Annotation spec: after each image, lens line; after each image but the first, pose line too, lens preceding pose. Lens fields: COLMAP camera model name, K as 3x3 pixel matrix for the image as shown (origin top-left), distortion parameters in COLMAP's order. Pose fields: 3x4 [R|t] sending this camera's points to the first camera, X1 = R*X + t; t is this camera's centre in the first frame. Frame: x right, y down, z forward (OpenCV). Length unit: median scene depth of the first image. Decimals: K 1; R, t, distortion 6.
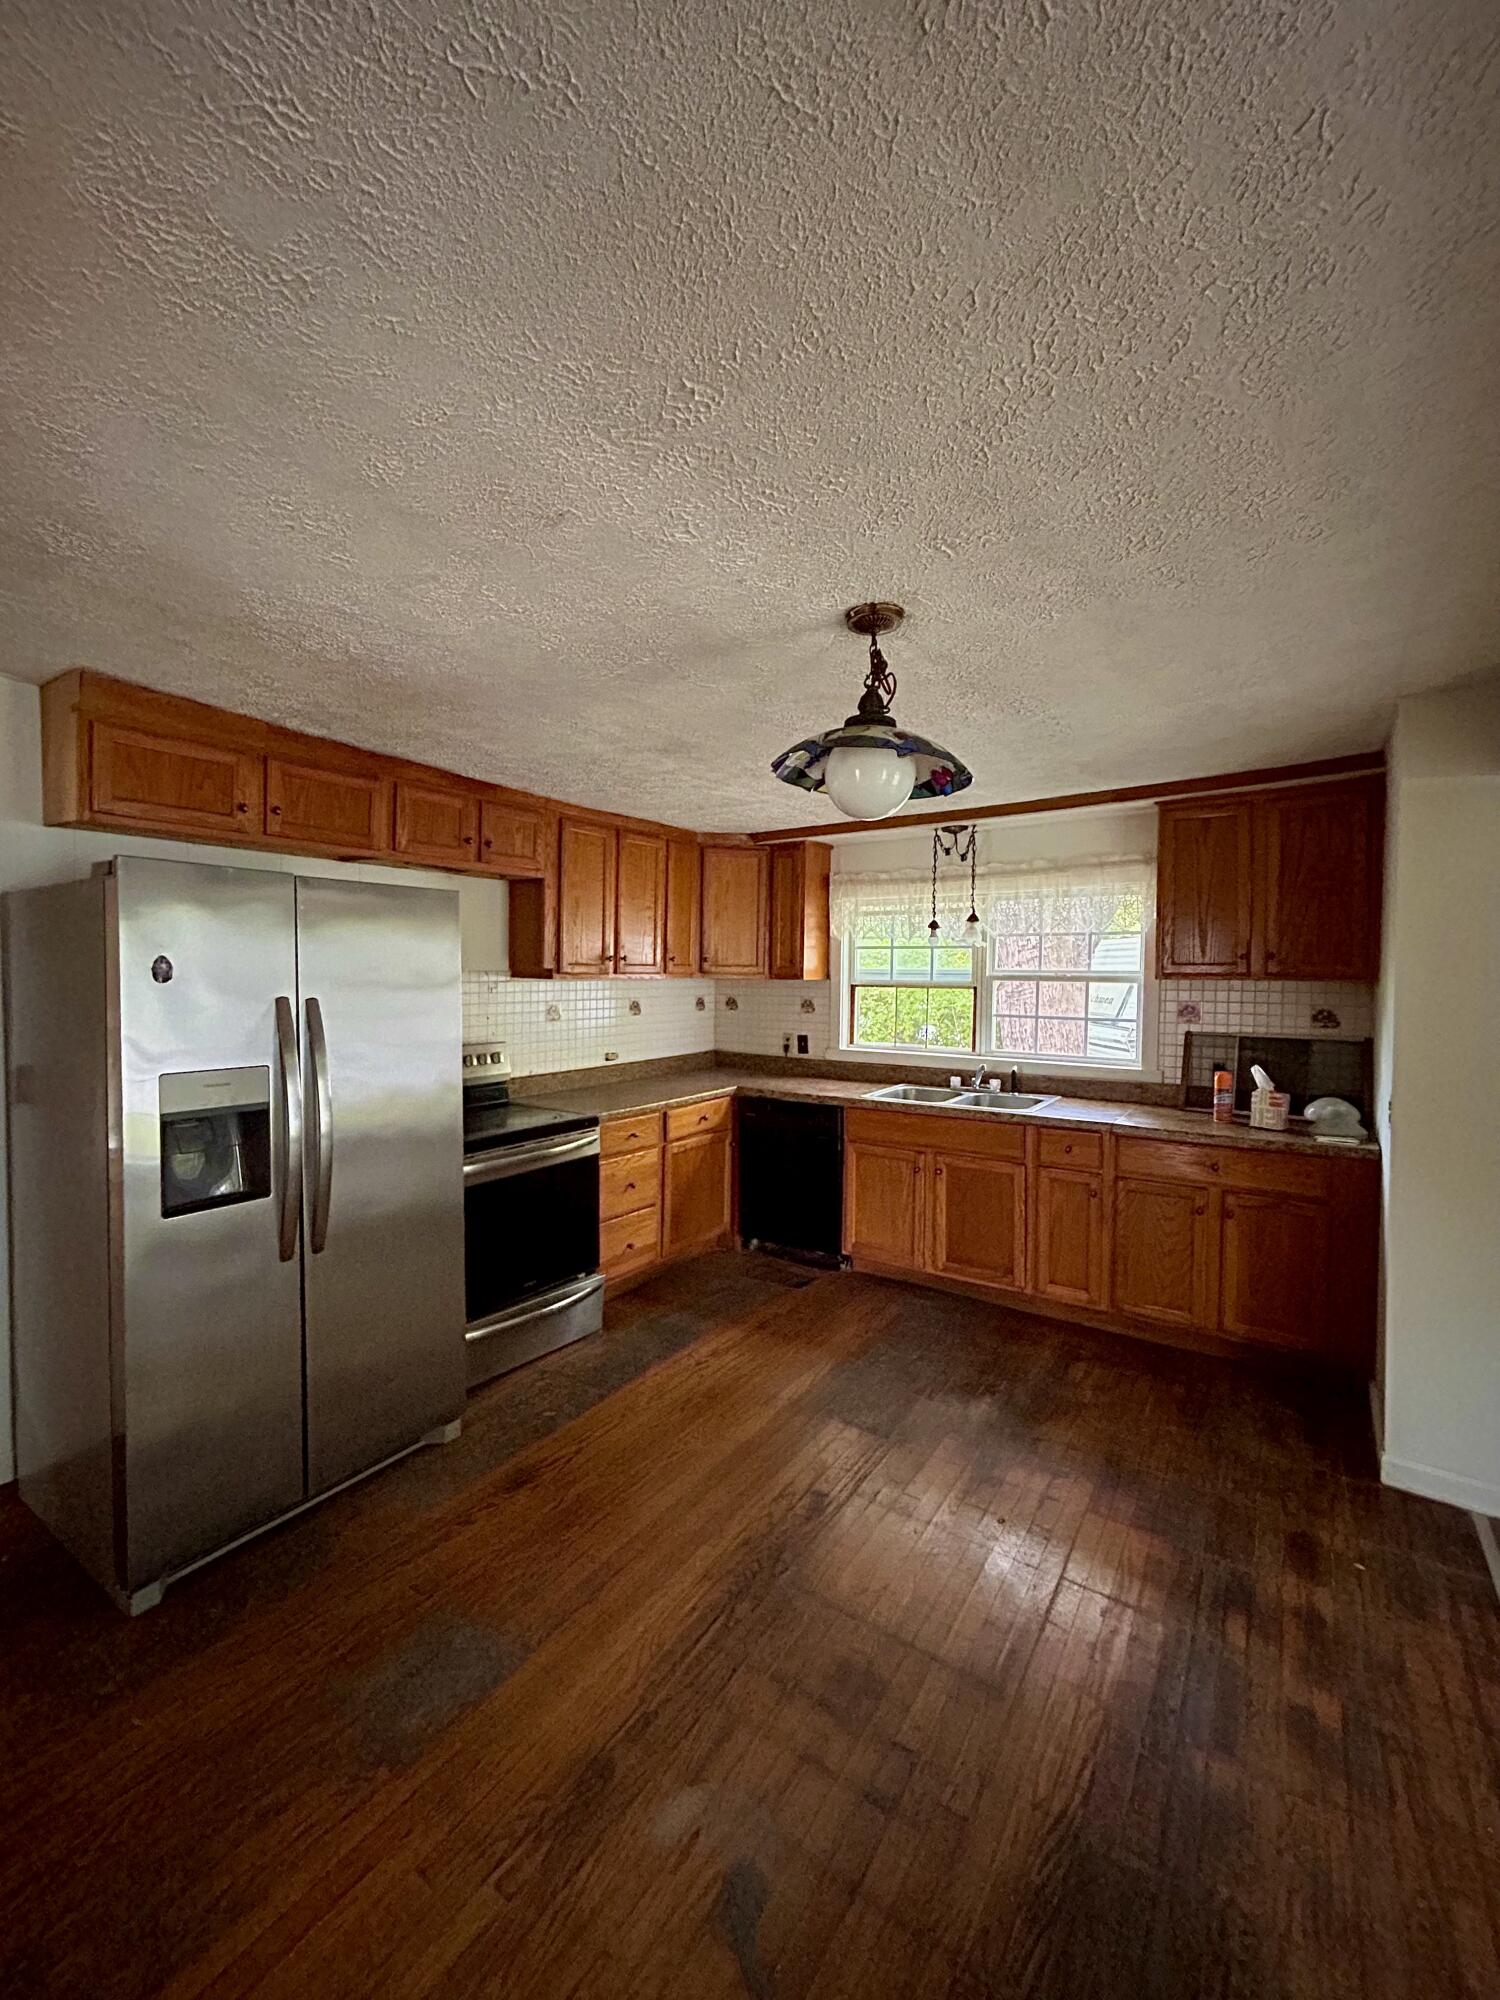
lens RADIAL K [[813.0, 0, 747.6], [0, 813.0, 999.9], [0, 0, 1]] dist [0.003774, 0.000807]
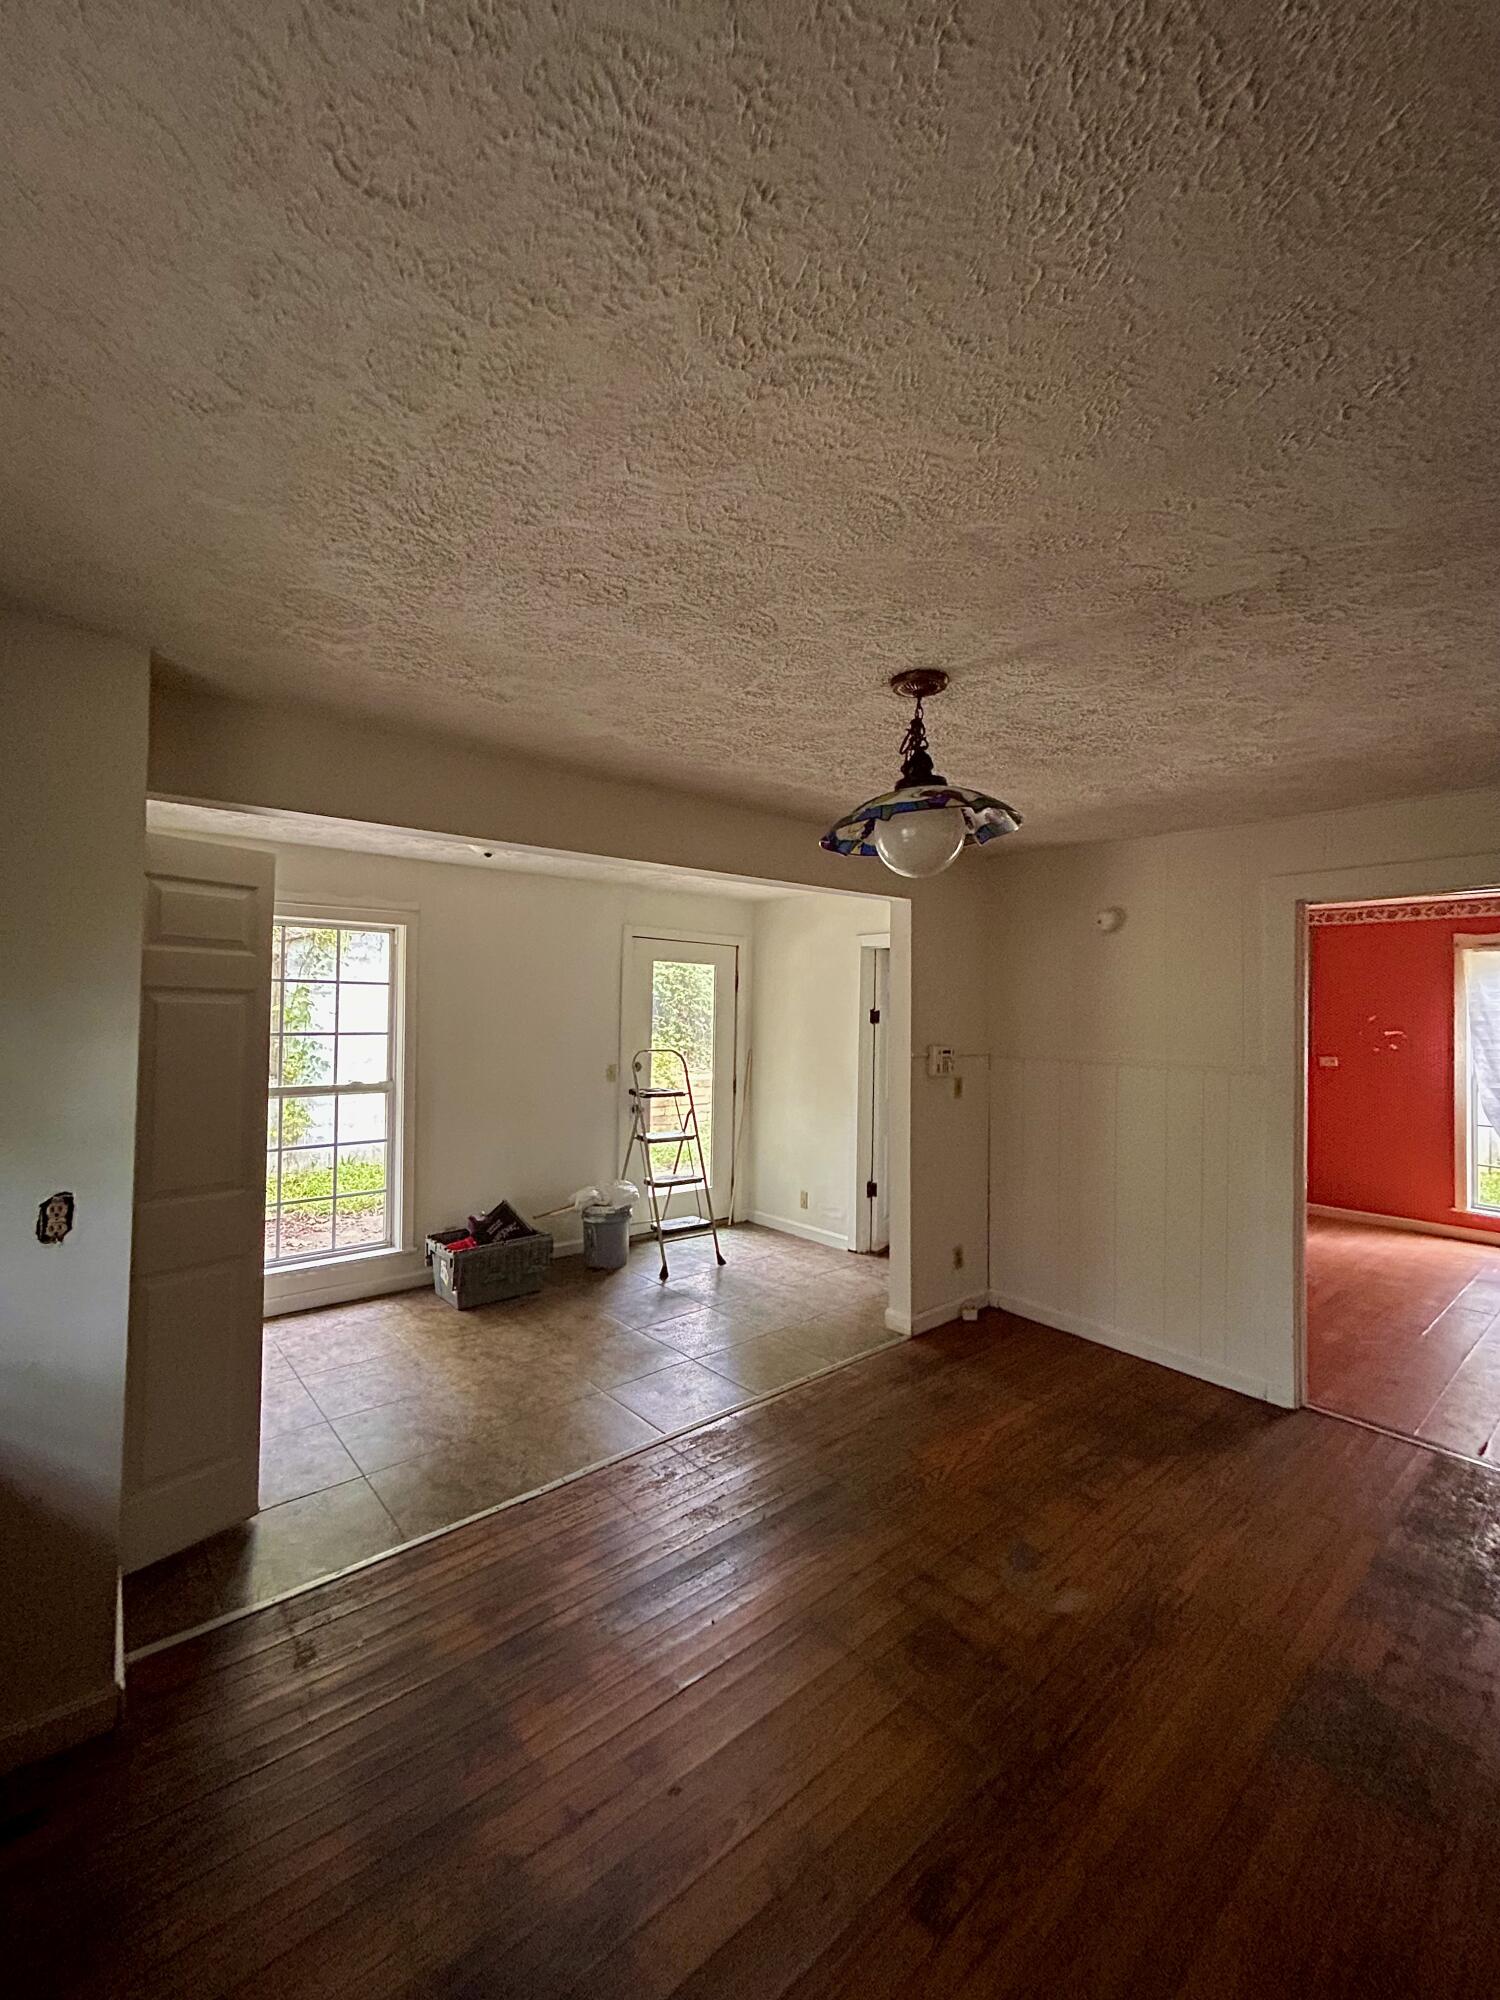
lens RADIAL K [[813.0, 0, 747.6], [0, 813.0, 999.9], [0, 0, 1]] dist [0.003774, 0.000807]
pose [[-0.962313, -0.006255, 0.271873, 0.031263], [-0.003905, 0.999950, 0.009184, -0.036707], [-0.271917, 0.007776, -0.962289, 0.993155]]
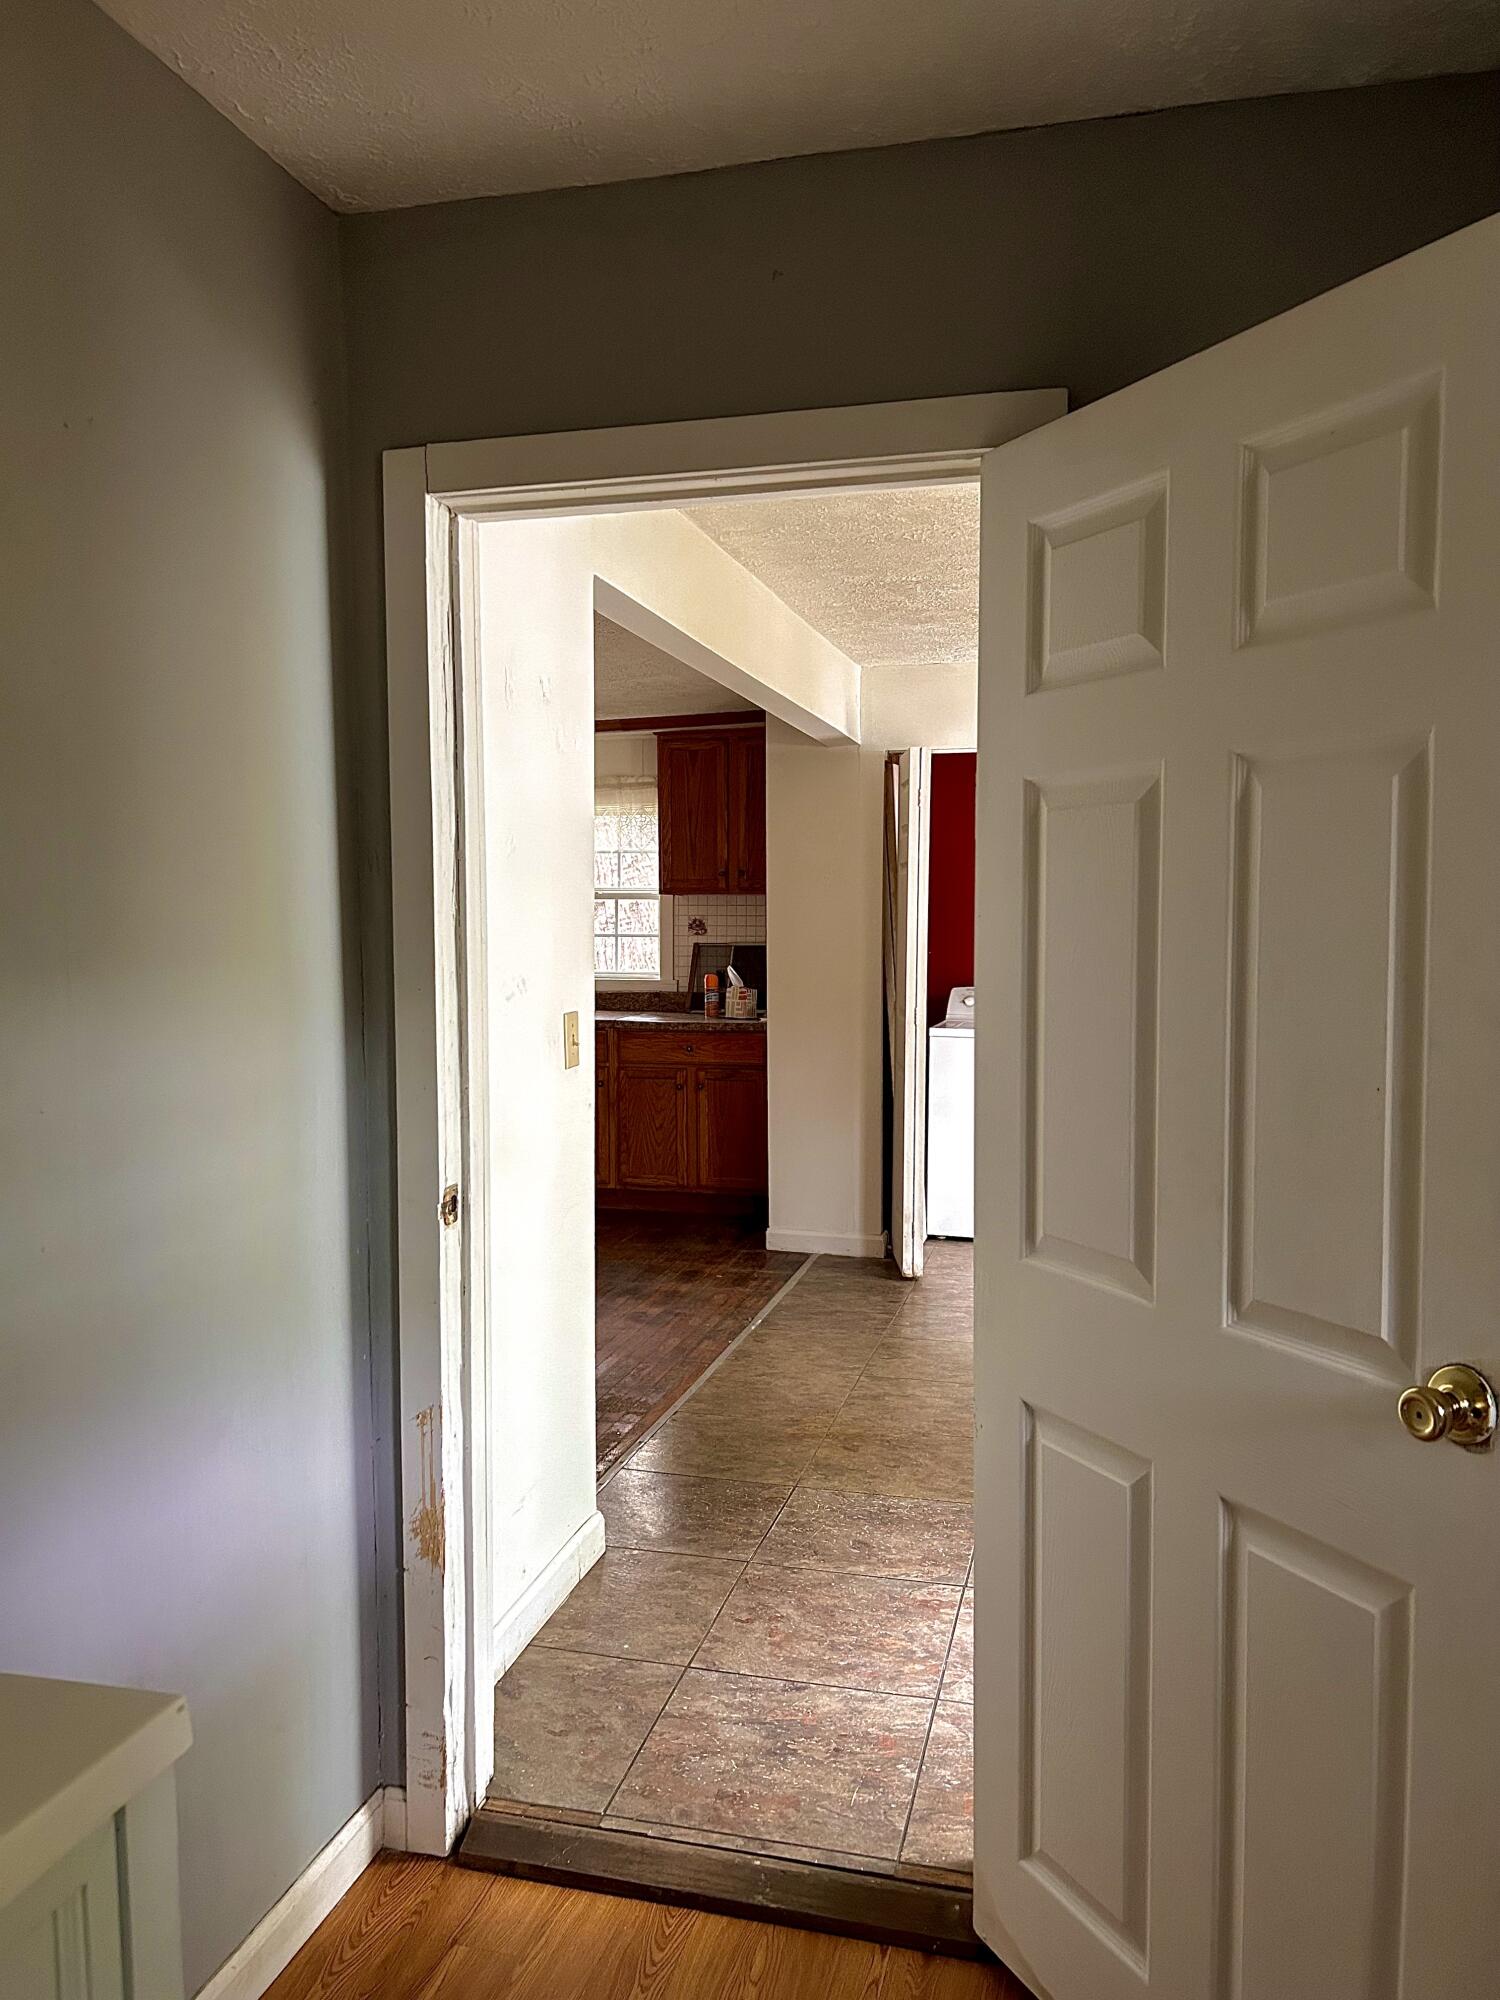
lens RADIAL K [[1504.8, 0, 740.7], [0, 1504.8, 1001.6], [0, 0, 1]] dist [0.279093, 0.000438]
pose [[0.944063, -0.025075, 0.328811, -0.068054], [0.017163, 0.999490, 0.026943, 0.062536], [-0.329319, -0.019793, 0.944011, -0.912691]]
